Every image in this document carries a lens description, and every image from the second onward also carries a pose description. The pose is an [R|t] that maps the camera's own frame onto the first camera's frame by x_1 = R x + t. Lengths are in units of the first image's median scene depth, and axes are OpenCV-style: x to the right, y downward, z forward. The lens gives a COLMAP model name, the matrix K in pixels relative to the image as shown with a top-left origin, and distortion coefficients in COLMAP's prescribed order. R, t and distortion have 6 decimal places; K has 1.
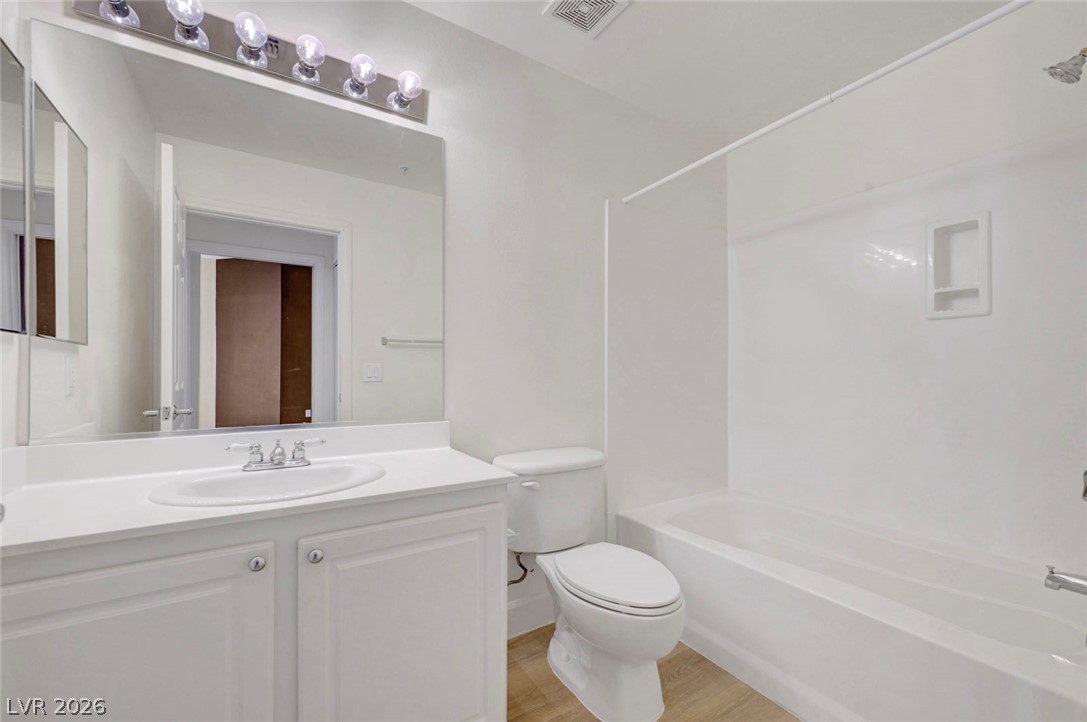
lens RADIAL K [[435.9, 0, 546.8], [0, 435.9, 370.2], [0, 0, 1]] dist [0.000652, 0.000195]
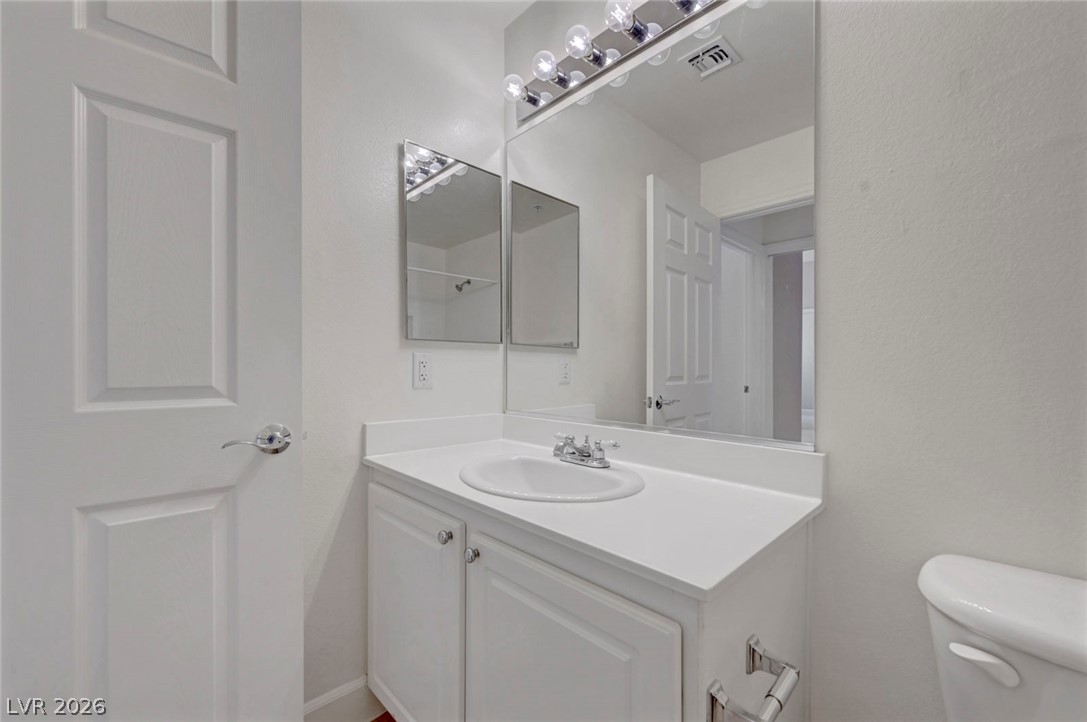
lens RADIAL K [[435.9, 0, 546.8], [0, 435.9, 370.2], [0, 0, 1]] dist [0.000652, 0.000195]
pose [[0.196857, 0.000923, -0.980432, 0.325489], [0.006721, 0.999975, 0.002291, 0.009465], [0.980409, -0.007040, 0.196846, 0.701639]]
